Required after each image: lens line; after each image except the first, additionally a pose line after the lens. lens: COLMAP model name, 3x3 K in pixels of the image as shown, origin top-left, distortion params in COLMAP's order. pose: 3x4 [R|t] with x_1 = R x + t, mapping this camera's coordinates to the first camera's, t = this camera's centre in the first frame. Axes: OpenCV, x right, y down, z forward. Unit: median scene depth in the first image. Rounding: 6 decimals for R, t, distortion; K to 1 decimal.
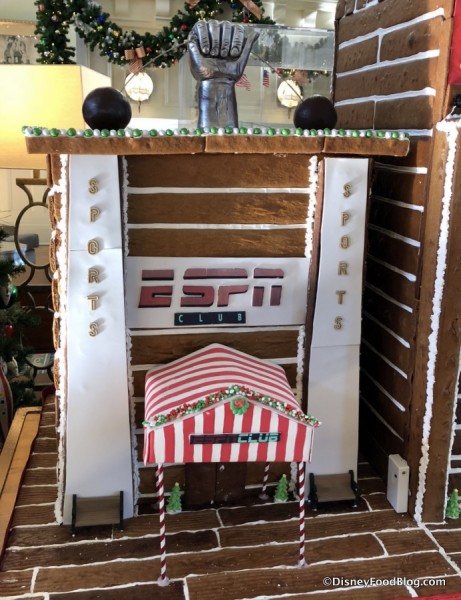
lens RADIAL K [[613.9, 0, 232.4], [0, 613.9, 244.4], [0, 0, 1]] dist [0.019431, 0.000000]
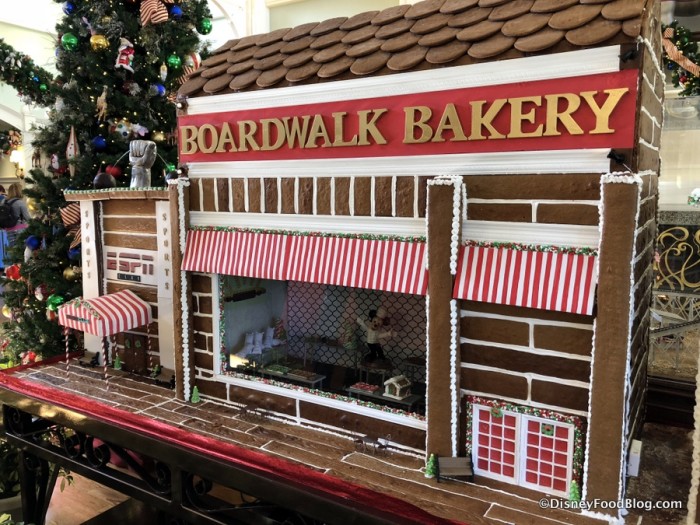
lens RADIAL K [[577.8, 0, 352.3], [0, 577.8, 259.4], [0, 0, 1]] dist [0.004089, -0.015289]
pose [[0.733432, 0.048641, -0.678020, 1.896600], [-0.103047, 0.993865, -0.040169, 0.060744], [0.671907, 0.099329, 0.733945, 0.059156]]
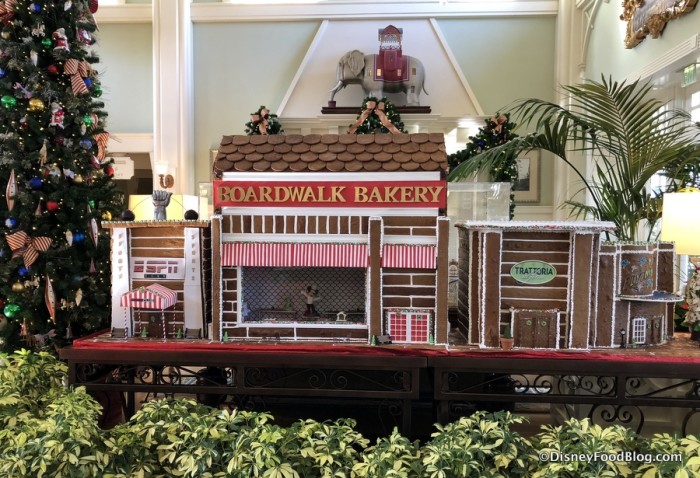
lens RADIAL K [[637.3, 0, 350.4], [0, 637.3, 254.3], [0, 0, 1]] dist [0.011185, 0.000000]
pose [[0.969521, -0.014596, -0.244573, 1.868123], [-0.019449, 0.990489, -0.136210, 0.461674], [0.244235, 0.136815, 0.960016, -2.108822]]
